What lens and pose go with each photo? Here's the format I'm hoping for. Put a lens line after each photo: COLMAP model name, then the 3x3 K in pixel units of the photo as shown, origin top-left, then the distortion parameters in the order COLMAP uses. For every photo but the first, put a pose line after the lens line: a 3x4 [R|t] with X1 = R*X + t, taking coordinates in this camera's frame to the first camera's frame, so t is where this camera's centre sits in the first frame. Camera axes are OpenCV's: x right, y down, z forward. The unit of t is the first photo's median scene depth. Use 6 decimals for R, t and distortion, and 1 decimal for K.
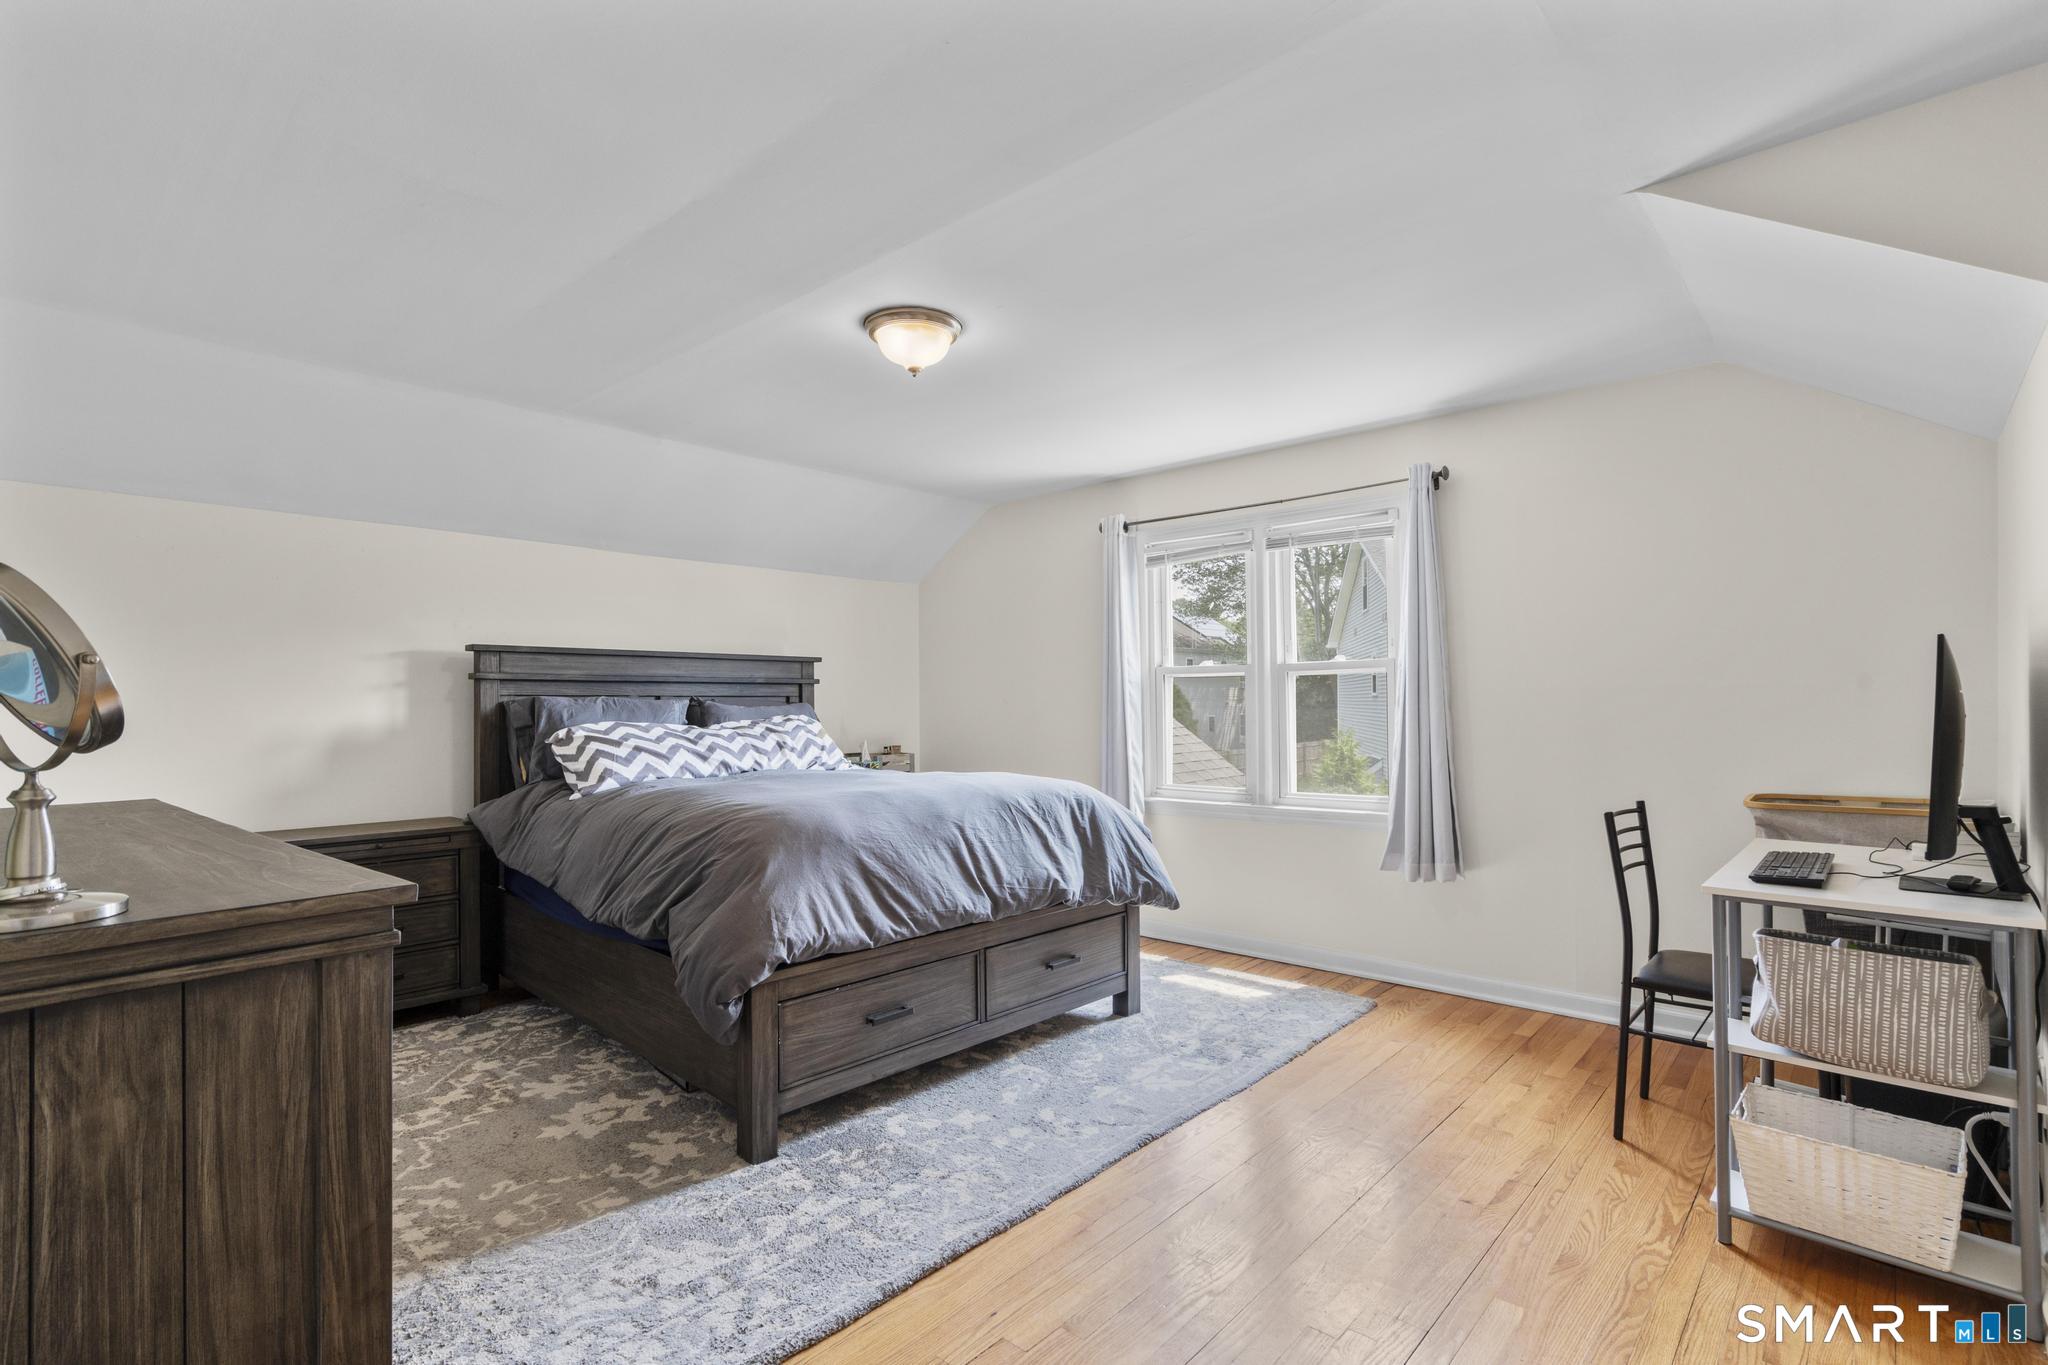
lens RADIAL K [[947.9, 0, 1019.7], [0, 947.9, 698.9], [0, 0, 1]] dist [-0.001373, 0.002840]
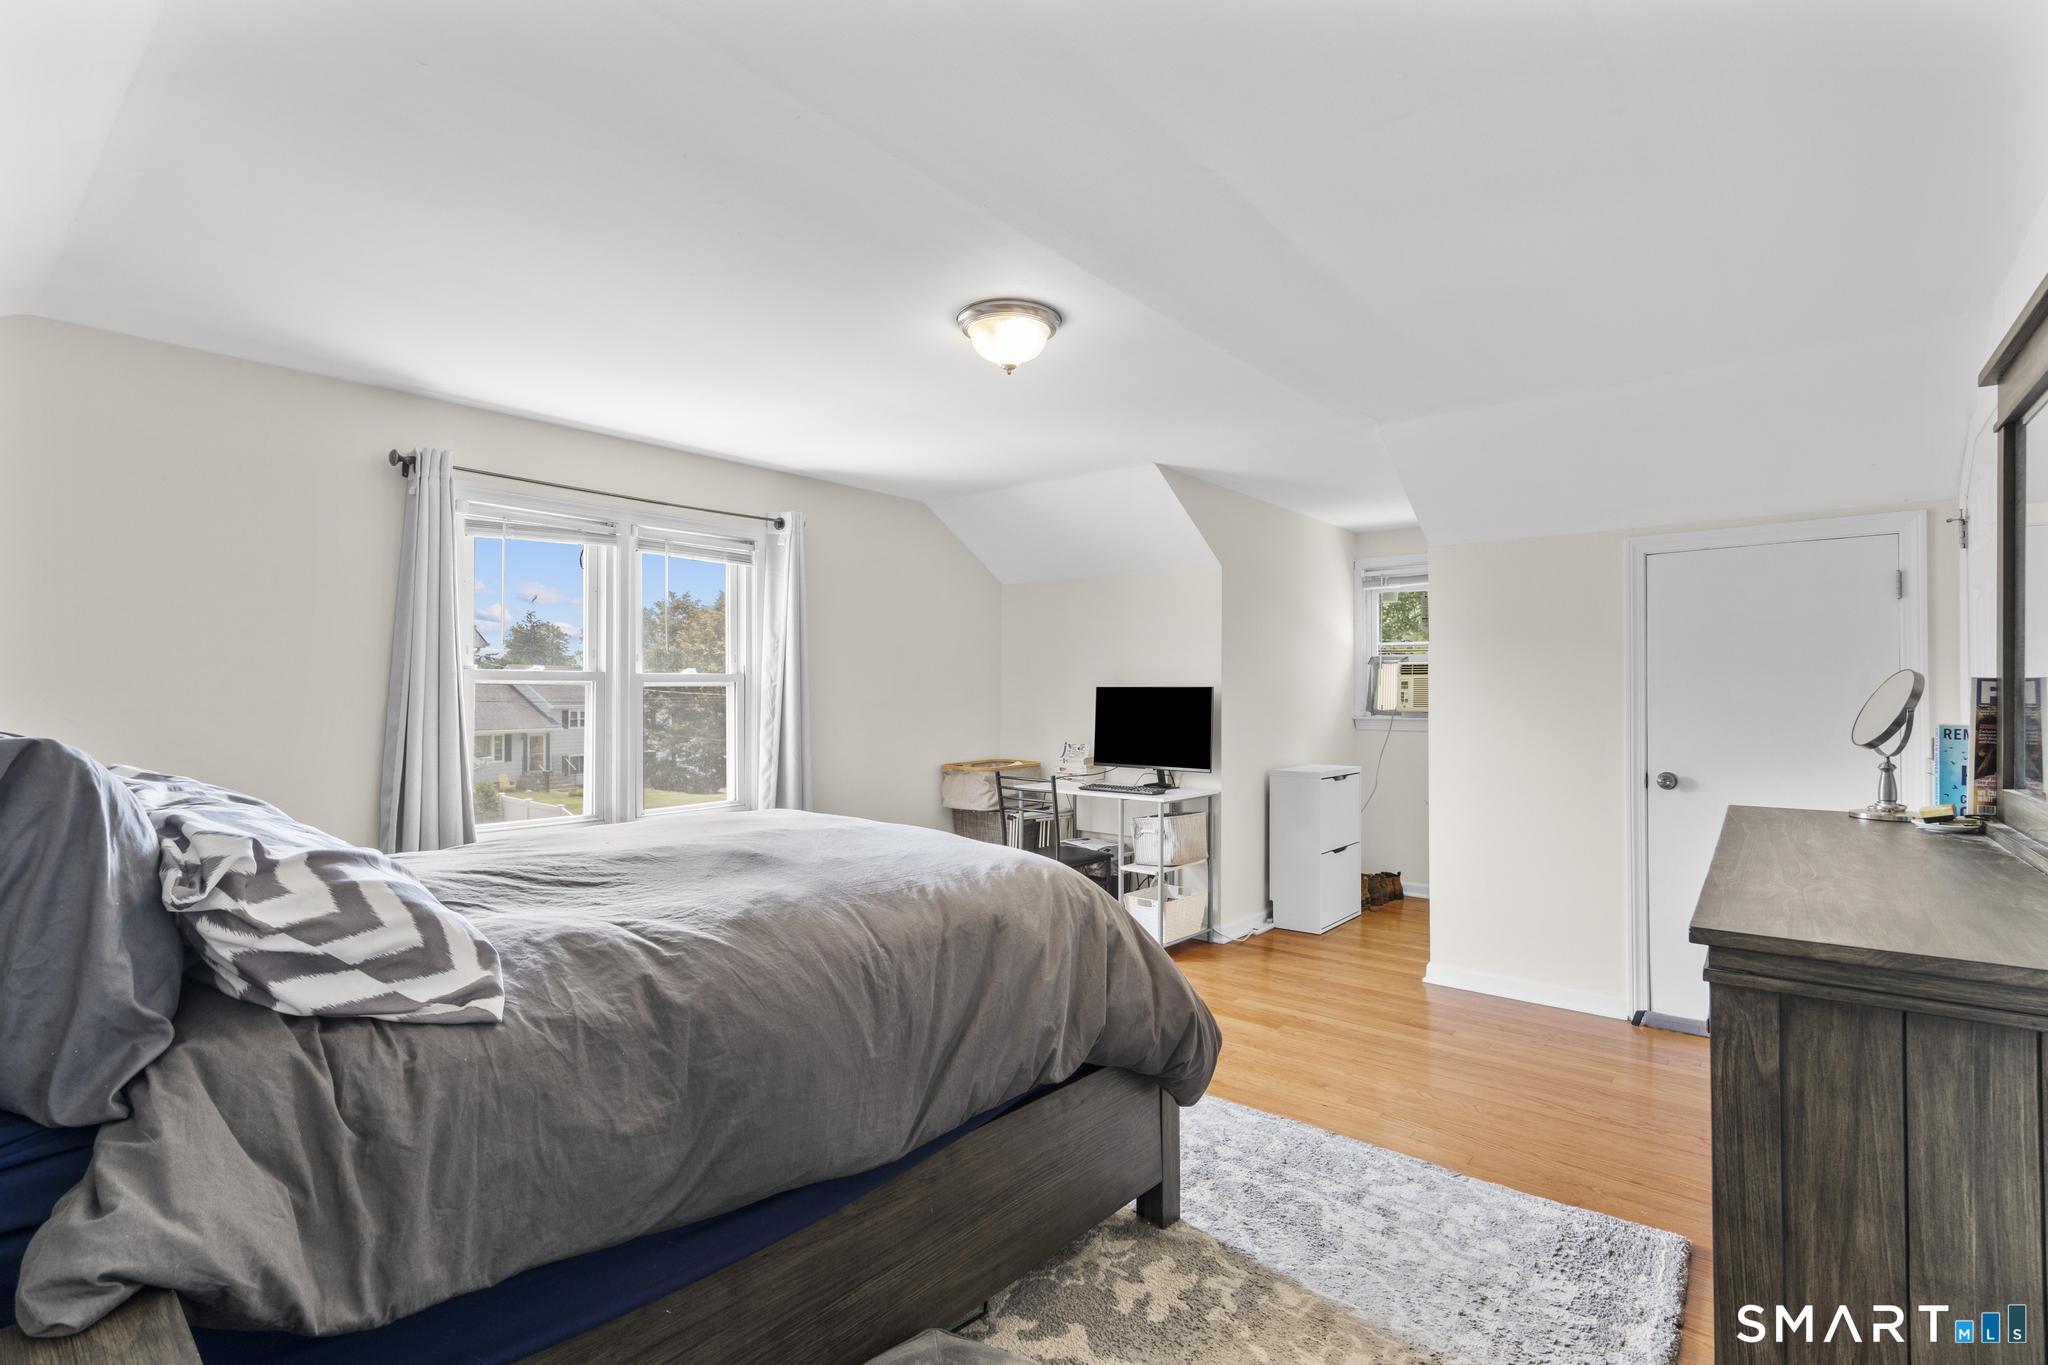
lens RADIAL K [[947.9, 0, 1031.2], [0, 947.9, 687.0], [0, 0, 1]] dist [-0.001373, 0.002840]
pose [[-0.050103, 0.027593, 0.998363, -0.963227], [-0.006459, 0.999588, -0.027951, -0.004991], [-0.998723, -0.007849, -0.049904, 0.941831]]
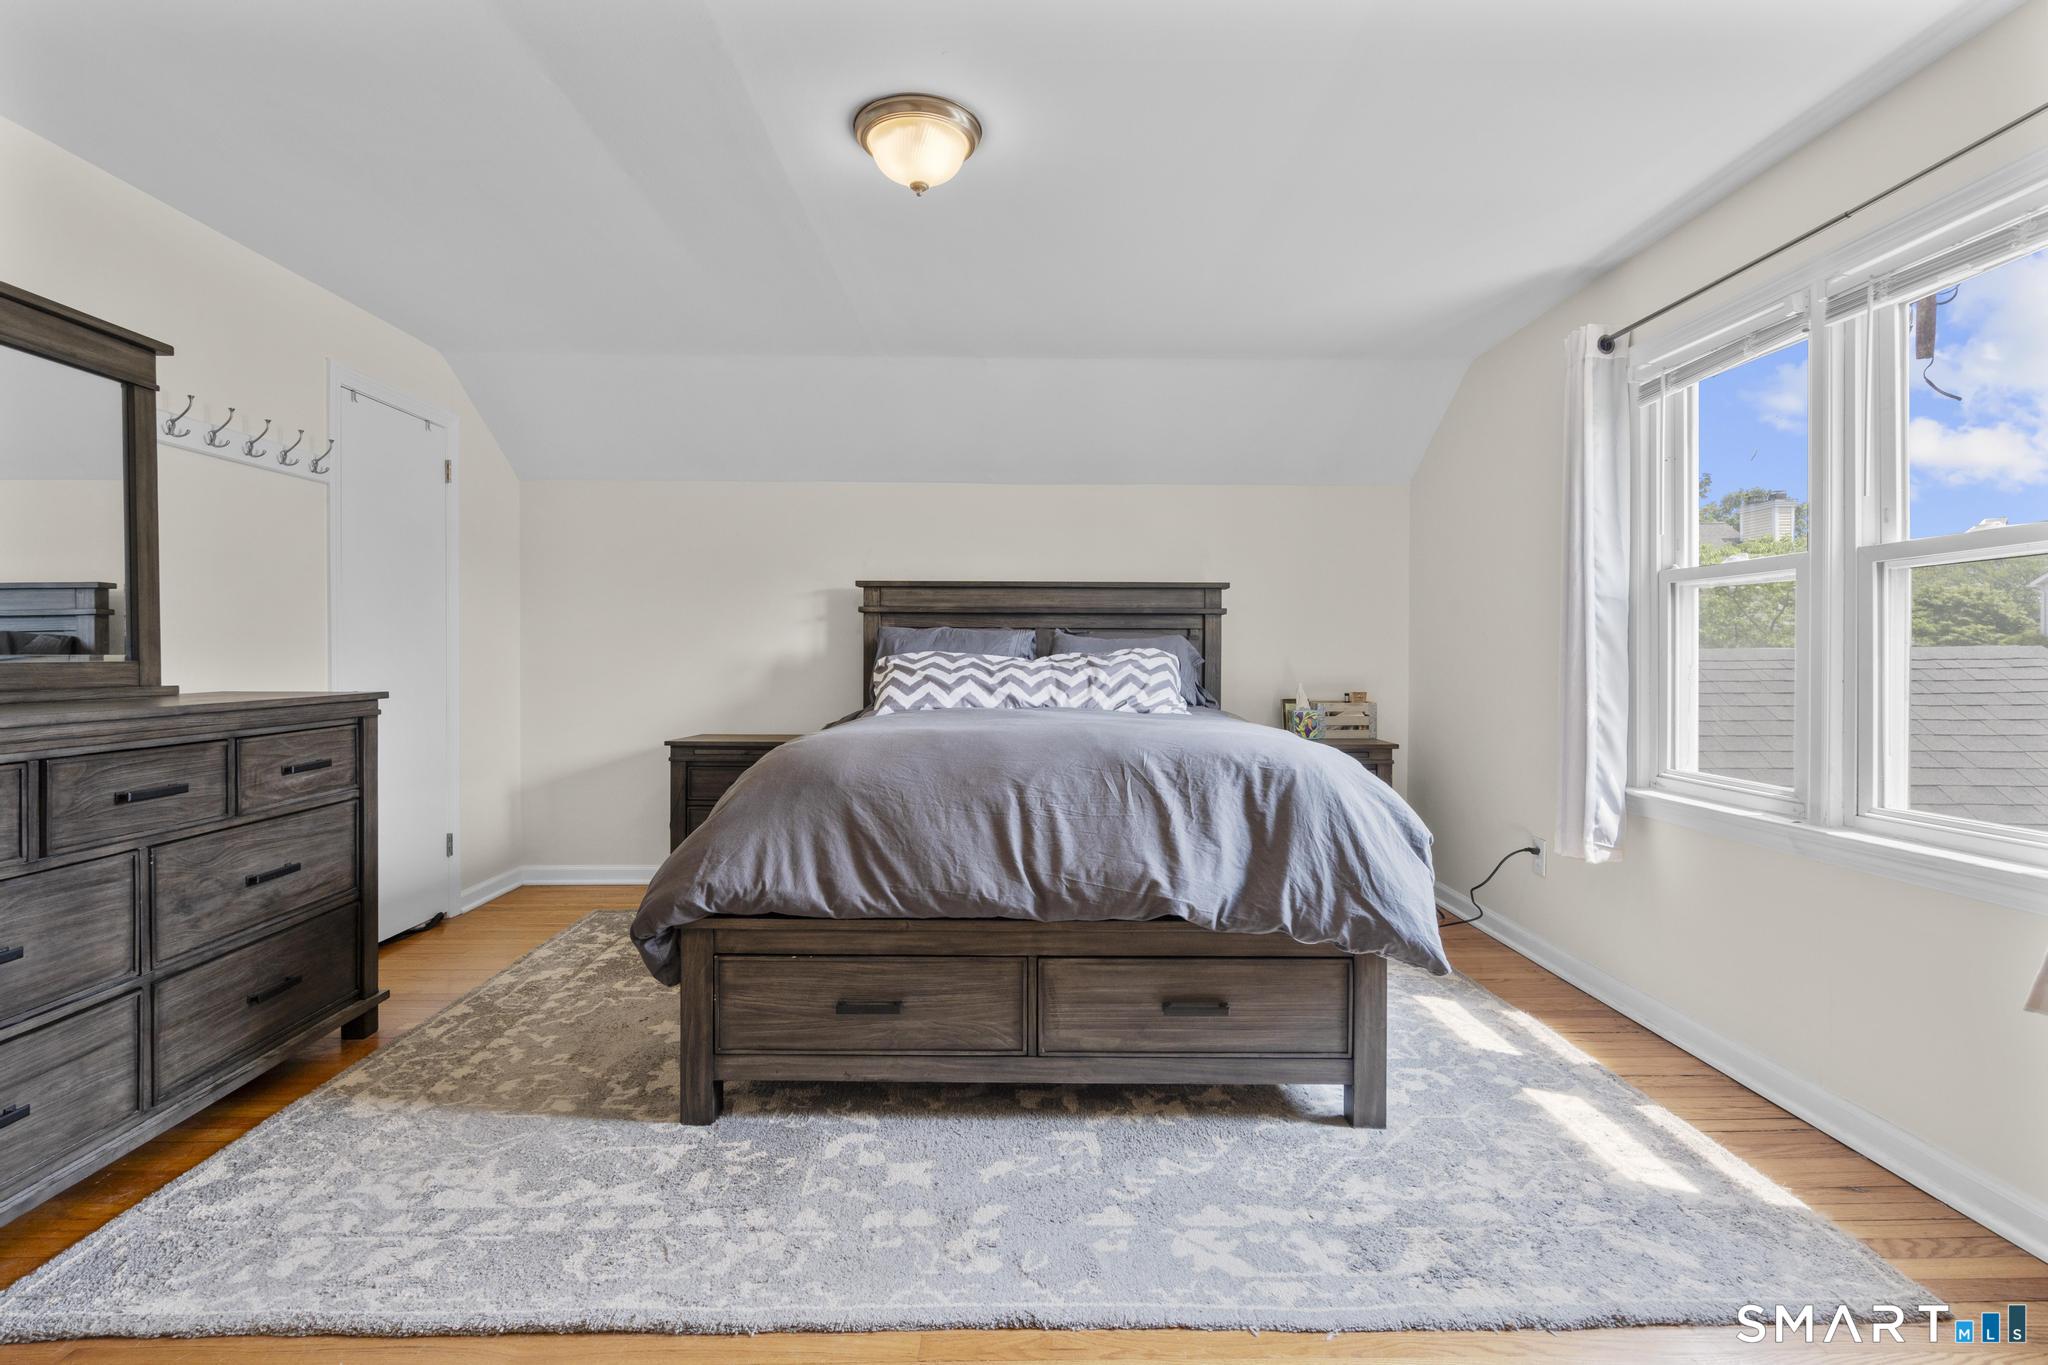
lens RADIAL K [[947.9, 0, 1031.4], [0, 947.9, 669.0], [0, 0, 1]] dist [-0.001373, 0.002840]
pose [[0.690628, 0.018903, -0.722963, 0.473380], [-0.004579, 0.999753, 0.021767, 0.026091], [0.723196, -0.011723, 0.690543, 0.486915]]
